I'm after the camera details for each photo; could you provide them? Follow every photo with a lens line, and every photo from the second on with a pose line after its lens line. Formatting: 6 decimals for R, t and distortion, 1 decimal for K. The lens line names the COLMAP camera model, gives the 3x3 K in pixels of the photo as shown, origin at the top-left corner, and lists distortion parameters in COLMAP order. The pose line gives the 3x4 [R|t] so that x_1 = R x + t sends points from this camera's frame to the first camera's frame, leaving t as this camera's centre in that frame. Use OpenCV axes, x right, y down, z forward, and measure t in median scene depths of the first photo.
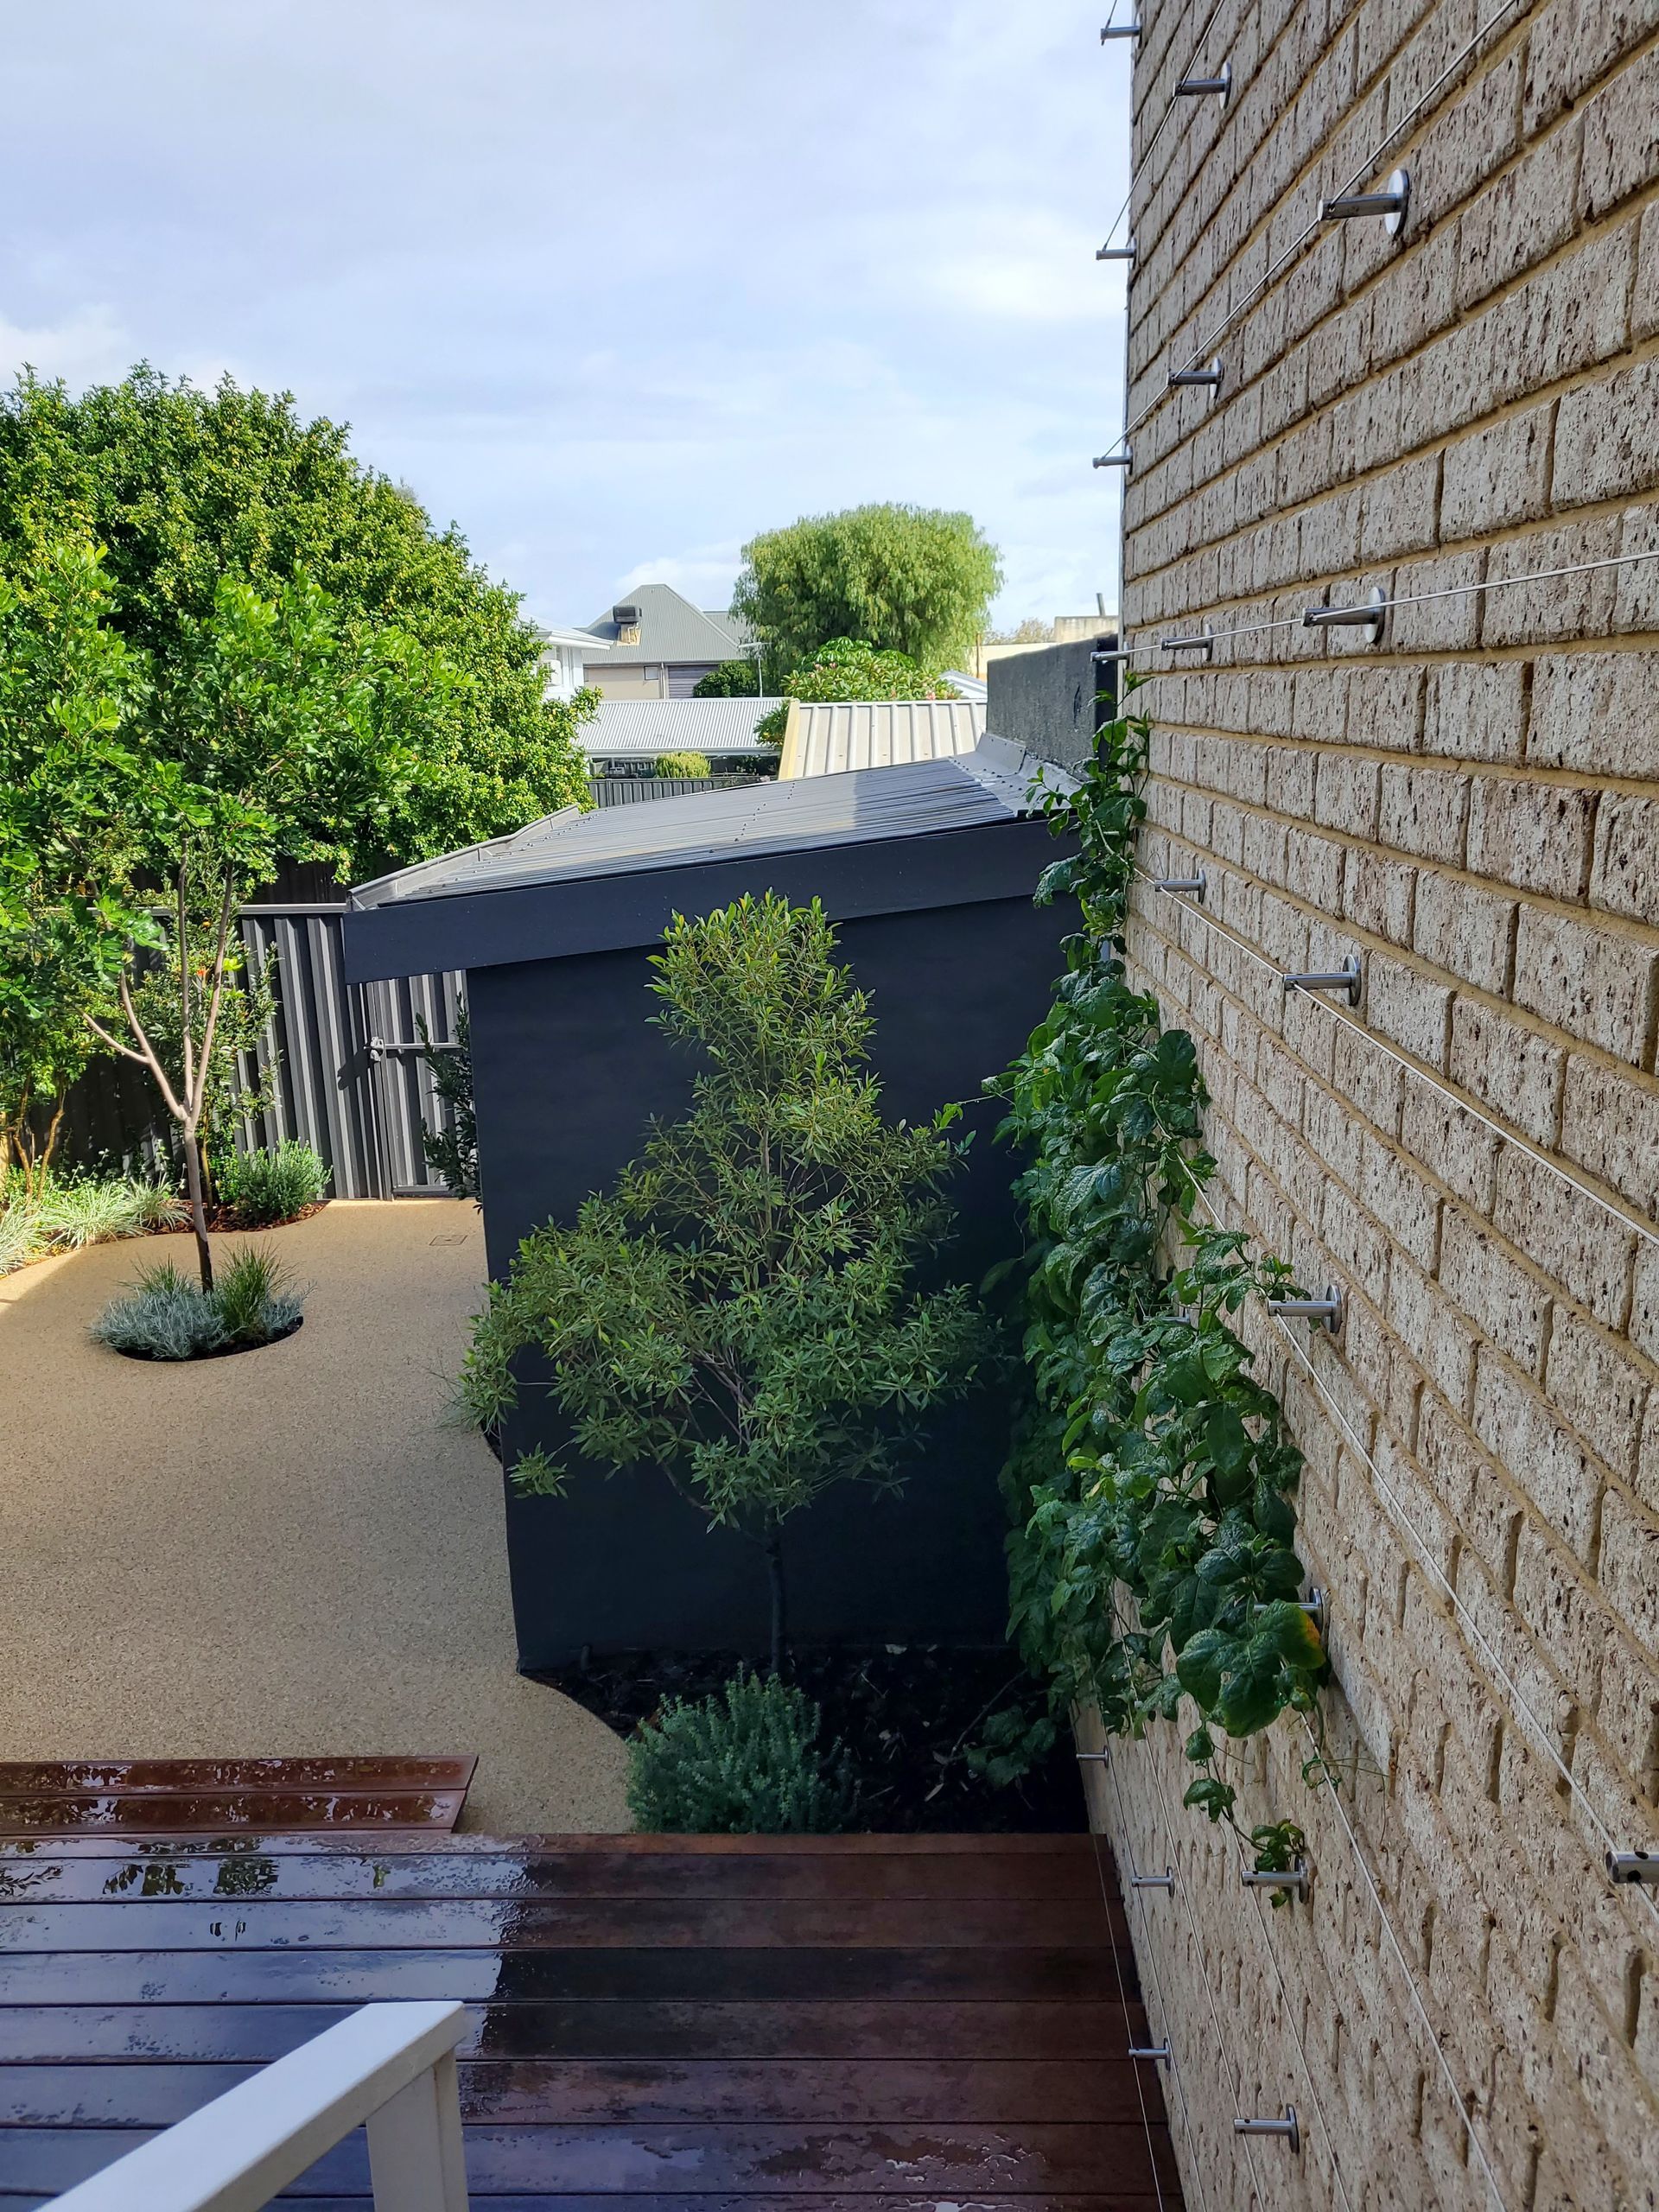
lens RADIAL K [[1711.9, 0, 831.9], [0, 1711.9, 1122.7], [0, 0, 1]] dist [0.005570, 0.022135]
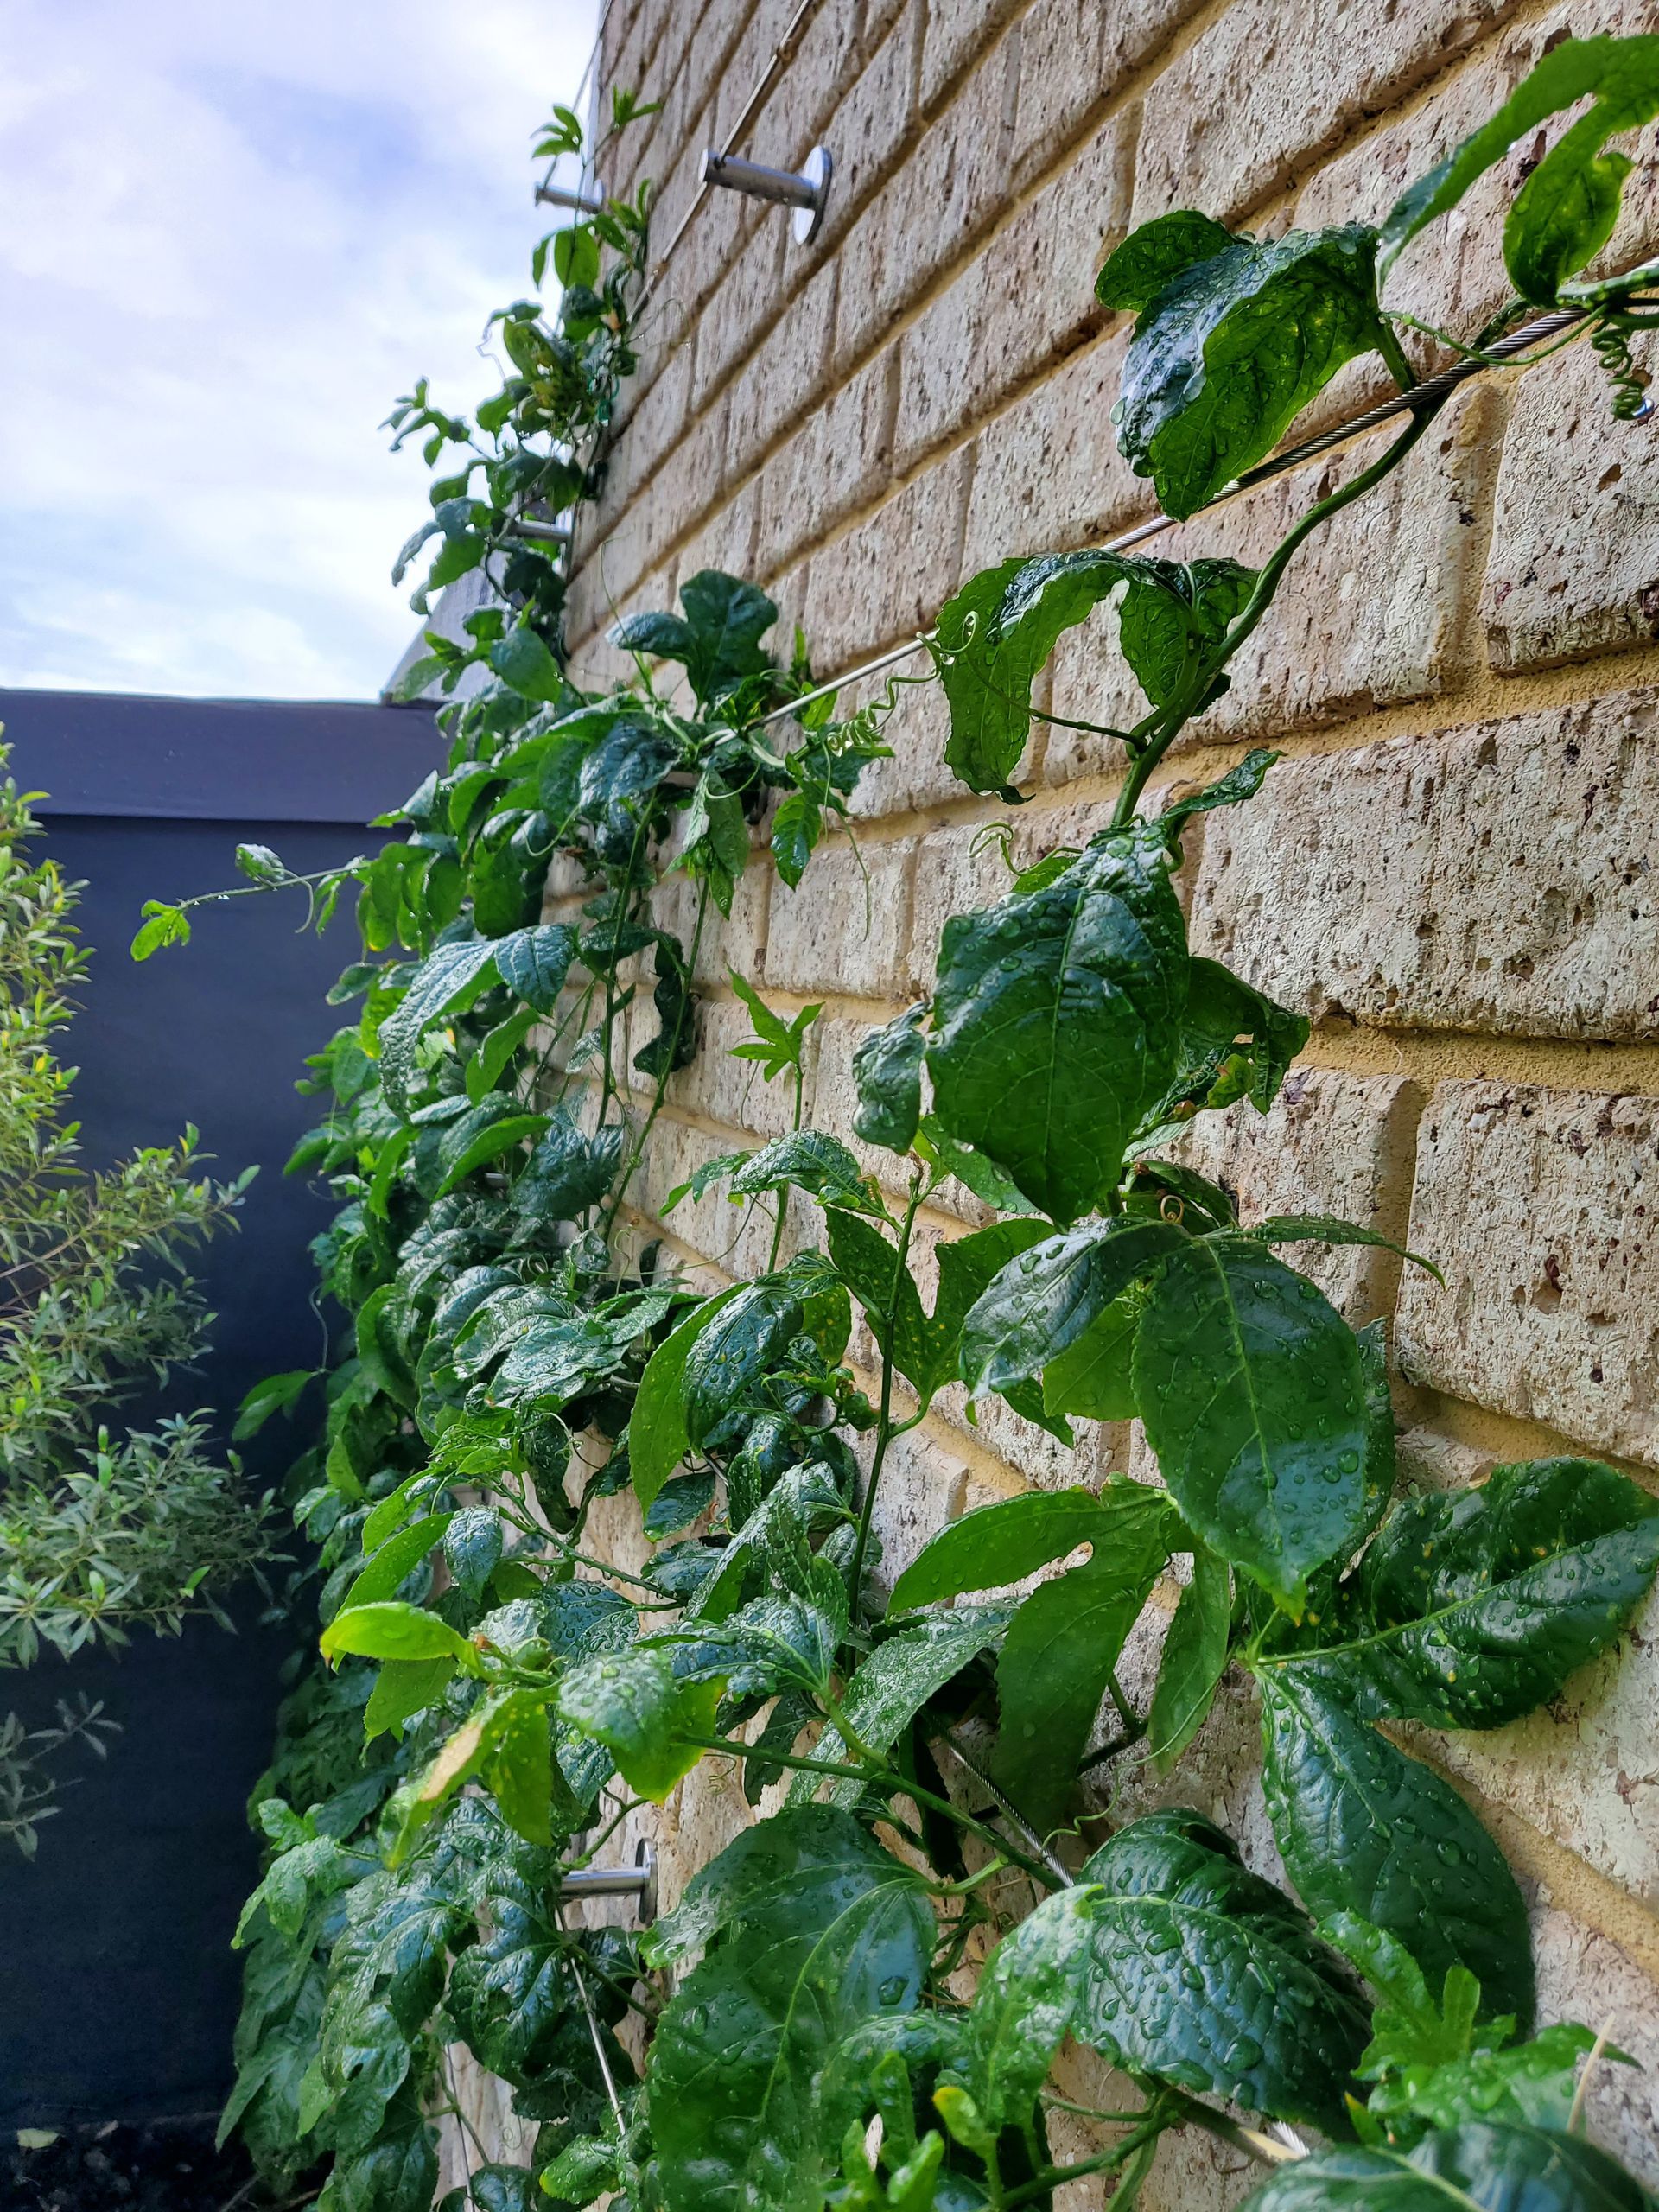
lens RADIAL K [[1711.9, 0, 832.9], [0, 1711.9, 1117.8], [0, 0, 1]] dist [0.005570, 0.022135]
pose [[0.931108, 0.095100, 0.352128, 0.044071], [-0.030879, 0.982498, -0.183693, 0.065965], [-0.363434, 0.160165, 0.917749, 0.295915]]
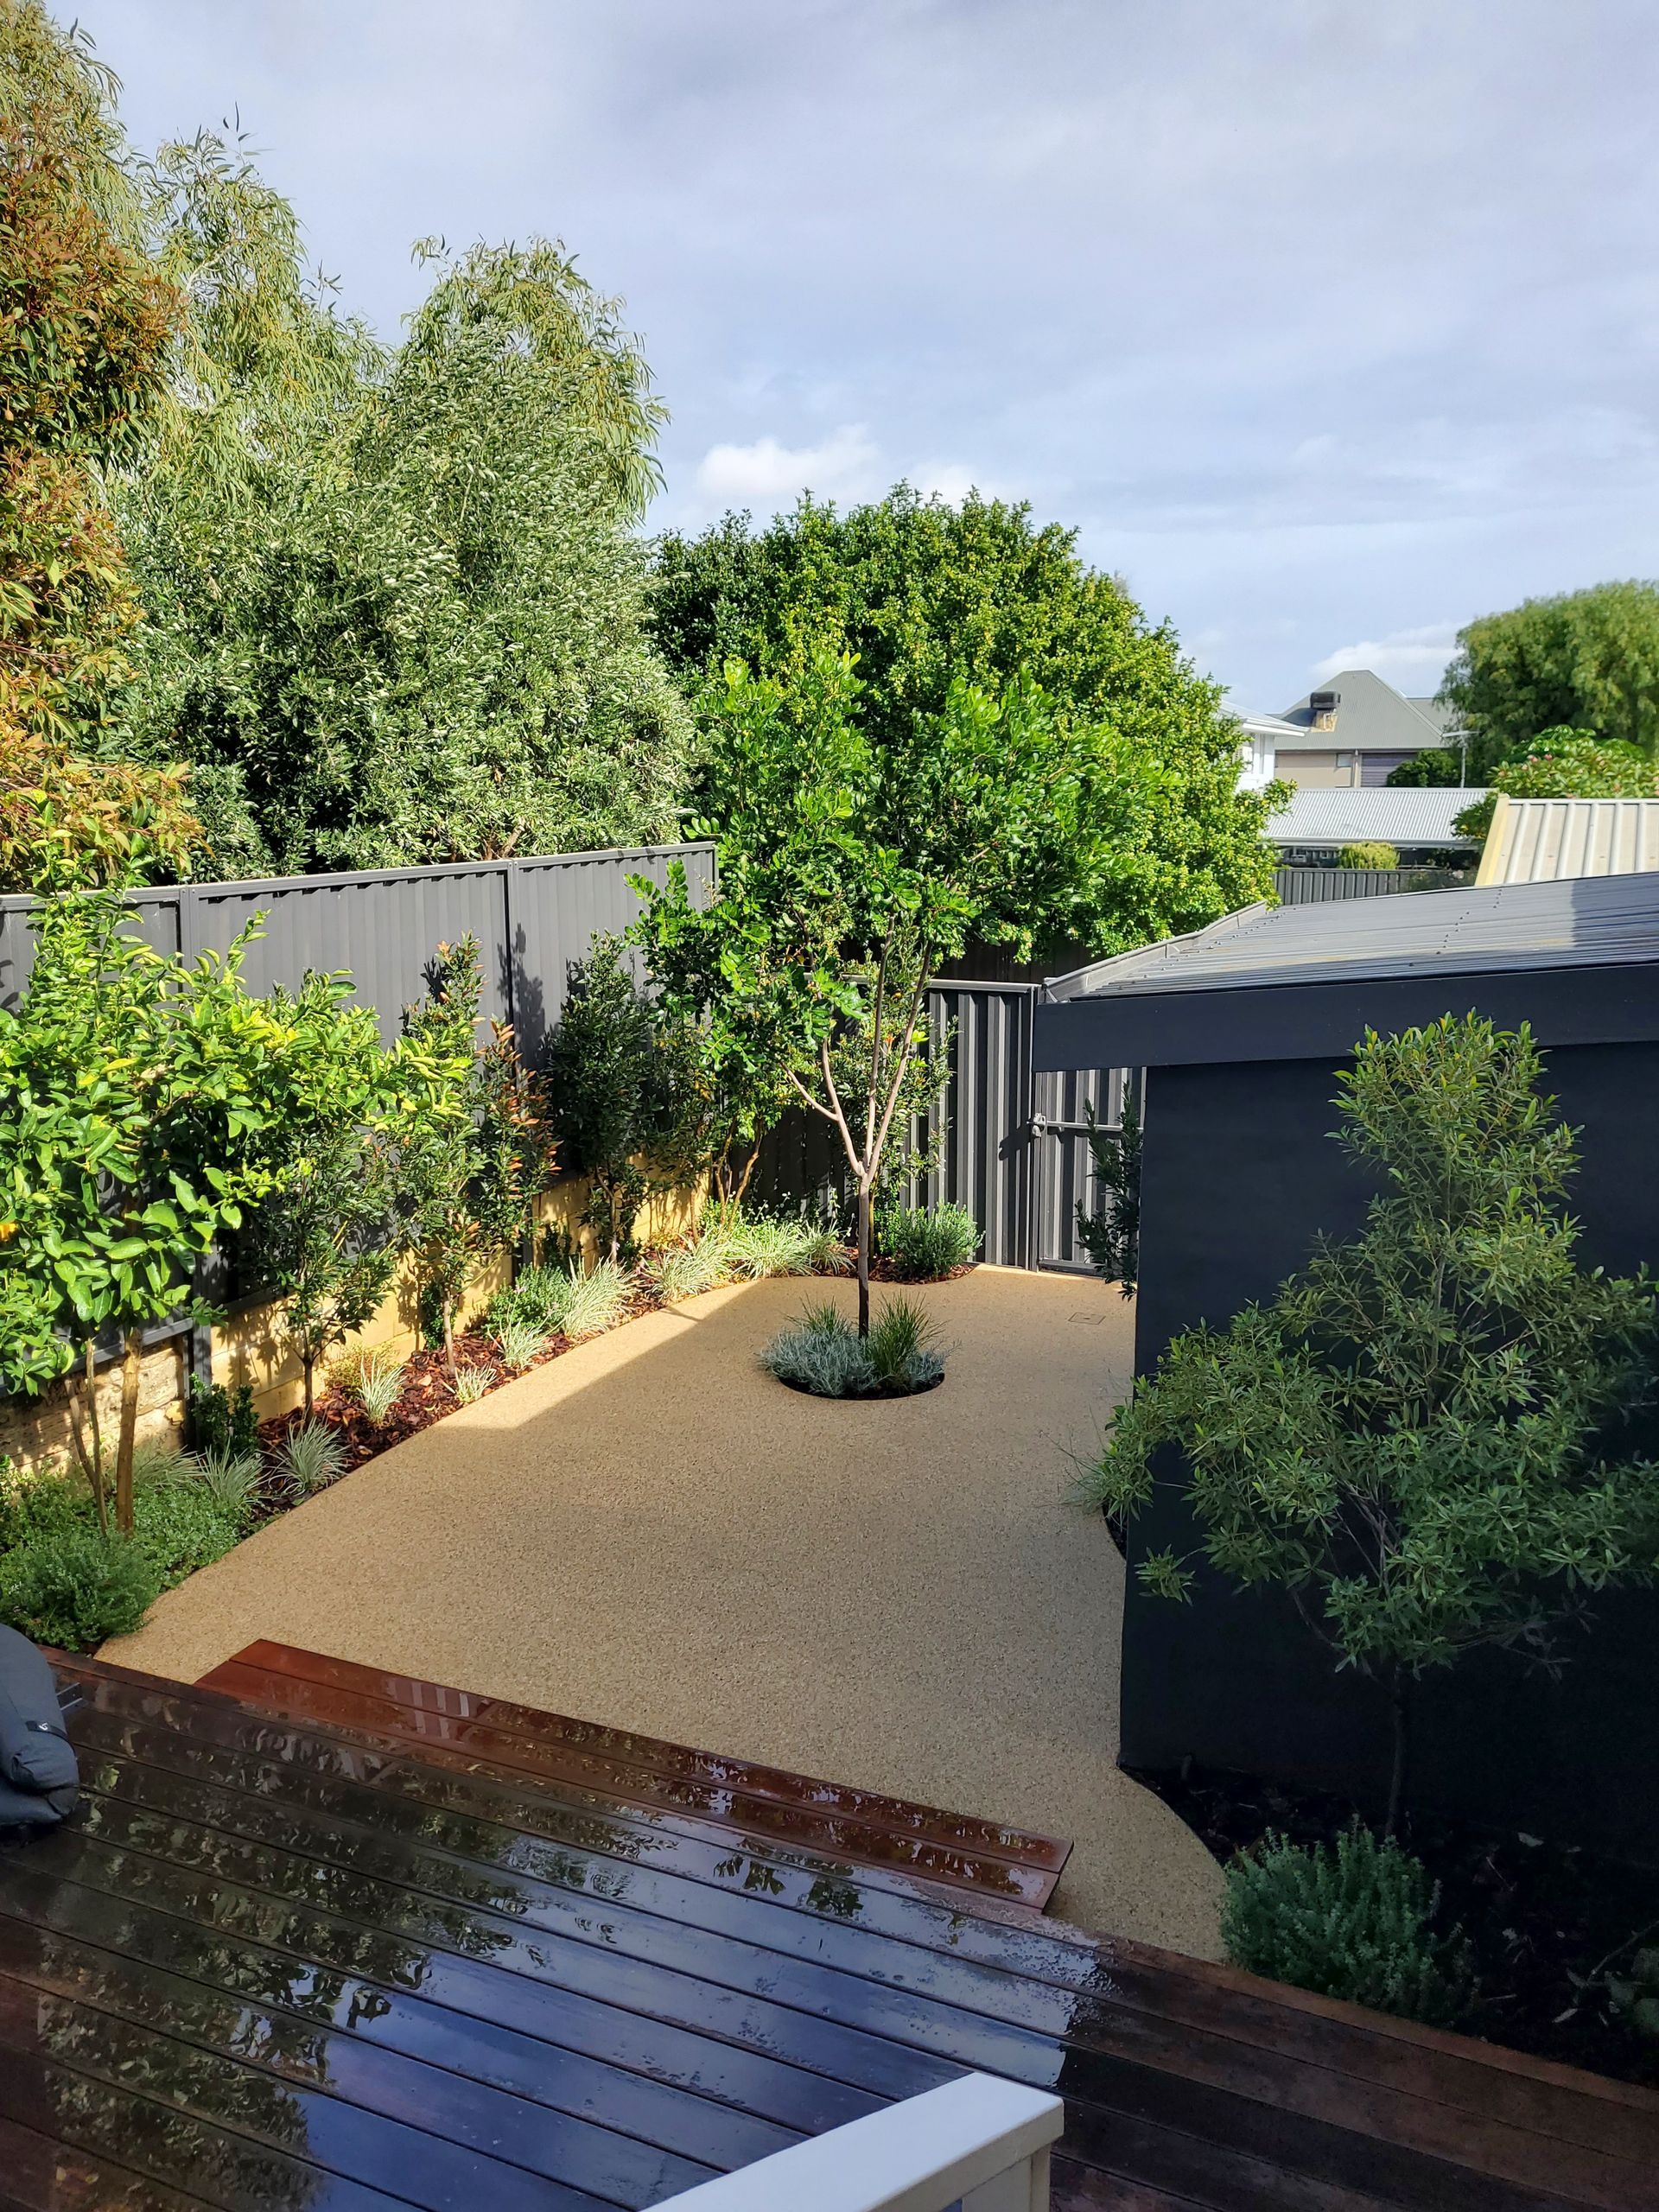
lens RADIAL K [[1711.9, 0, 821.1], [0, 1711.9, 1125.6], [0, 0, 1]] dist [0.005570, 0.022135]
pose [[0.924585, 0.097110, -0.368391, -0.010535], [-0.113001, 0.993357, -0.021754, -0.007813], [0.363831, 0.061742, 0.929416, -0.010889]]
